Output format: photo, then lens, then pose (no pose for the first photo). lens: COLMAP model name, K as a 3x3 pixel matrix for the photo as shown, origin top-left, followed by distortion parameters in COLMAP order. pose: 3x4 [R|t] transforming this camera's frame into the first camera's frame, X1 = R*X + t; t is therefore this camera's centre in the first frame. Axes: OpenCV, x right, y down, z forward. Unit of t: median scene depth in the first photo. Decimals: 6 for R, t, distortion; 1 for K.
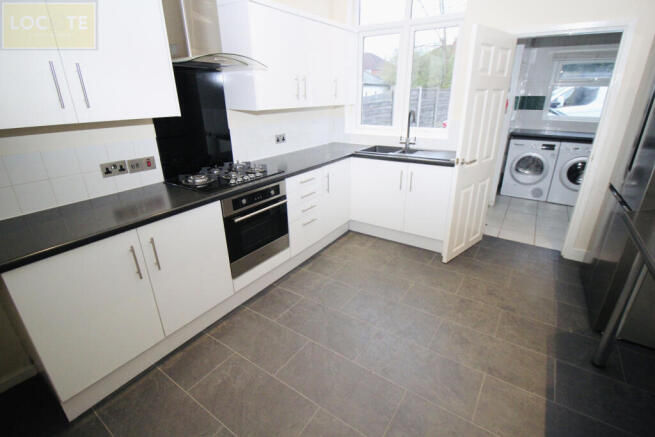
lens RADIAL K [[307.5, 0, 332.9], [0, 307.5, 218.4], [0, 0, 1]] dist [-0.012195, -0.001083]
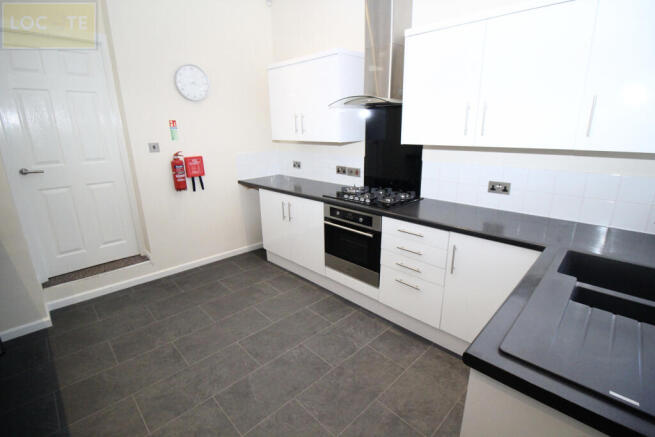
lens RADIAL K [[307.5, 0, 331.0], [0, 307.5, 216.8], [0, 0, 1]] dist [-0.012195, -0.001083]
pose [[-0.202652, 0.281822, -0.937821, 0.835396], [-0.352894, 0.872326, 0.338397, -0.431121], [0.913454, 0.399528, -0.077325, 1.037664]]
